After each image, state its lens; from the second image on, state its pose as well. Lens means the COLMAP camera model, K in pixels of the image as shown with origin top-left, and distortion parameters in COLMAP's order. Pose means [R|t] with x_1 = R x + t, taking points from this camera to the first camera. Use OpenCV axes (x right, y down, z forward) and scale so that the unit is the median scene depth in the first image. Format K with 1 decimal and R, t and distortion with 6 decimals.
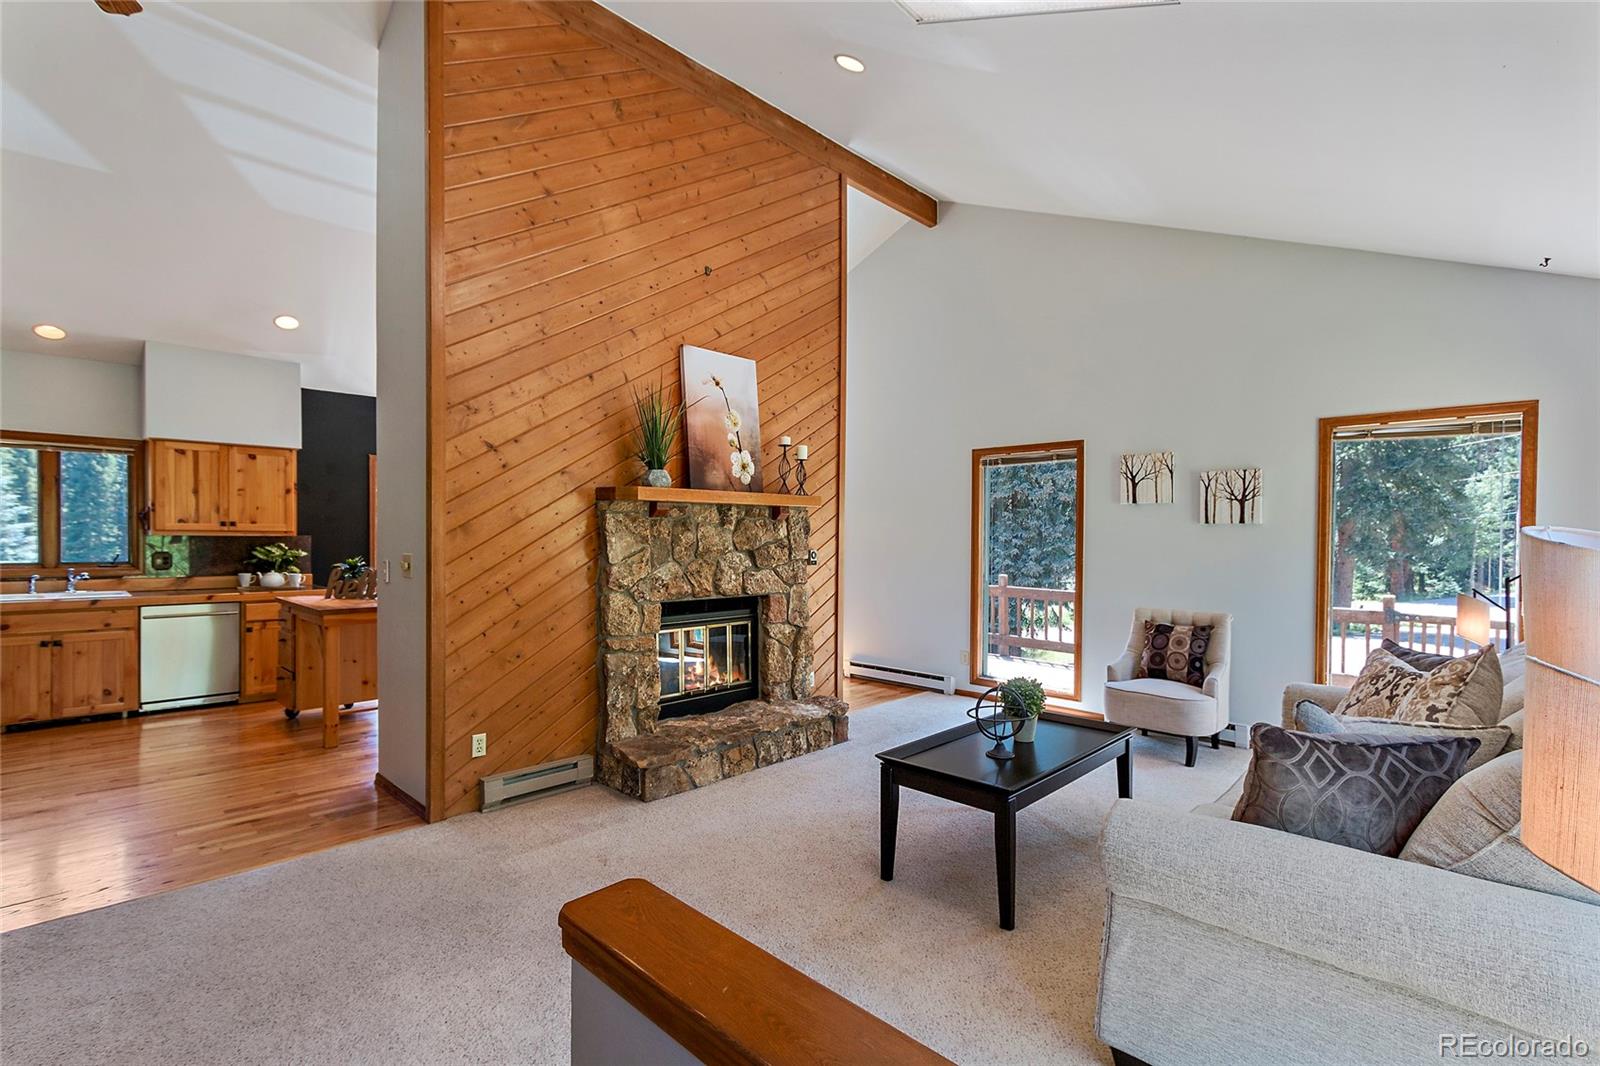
lens RADIAL K [[739.1, 0, 786.6], [0, 739.1, 544.1], [0, 0, 1]] dist [0.003845, -0.000059]
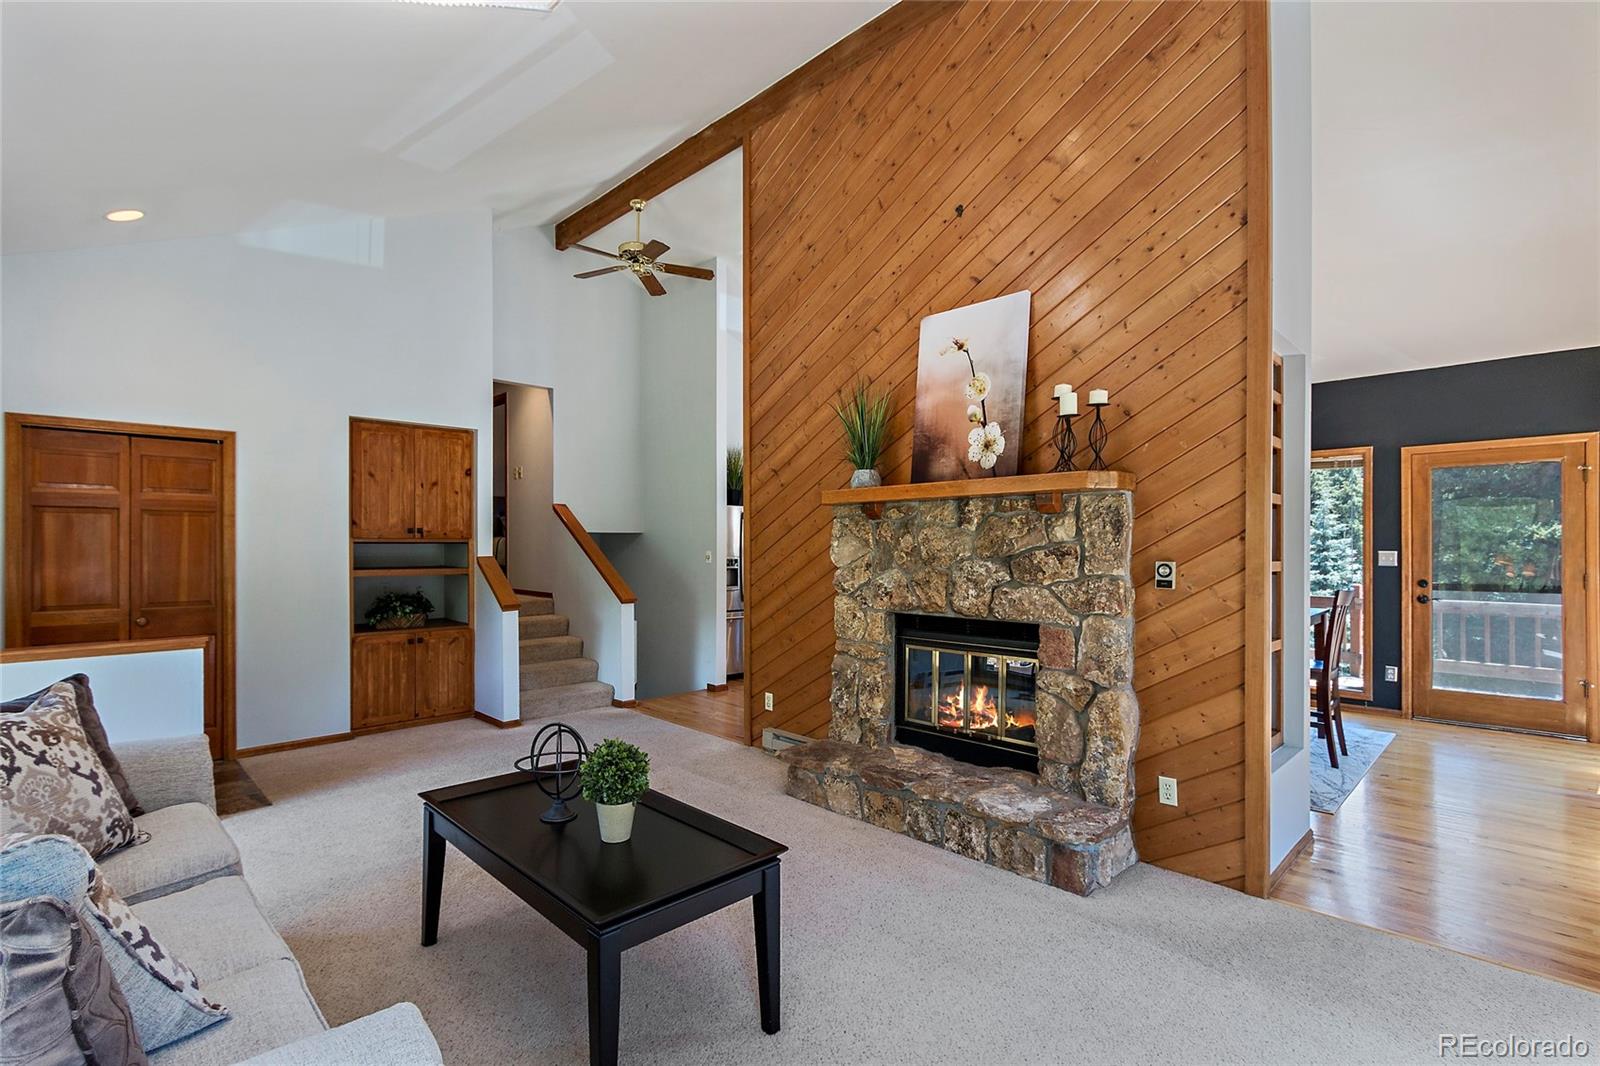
lens RADIAL K [[739.1, 0, 793.2], [0, 739.1, 543.7], [0, 0, 1]] dist [0.003845, -0.000059]
pose [[-0.016535, -0.009123, -0.999822, 0.698316], [-0.012403, 0.999883, -0.008918, 0.003491], [0.999786, 0.012253, -0.016647, 0.832046]]
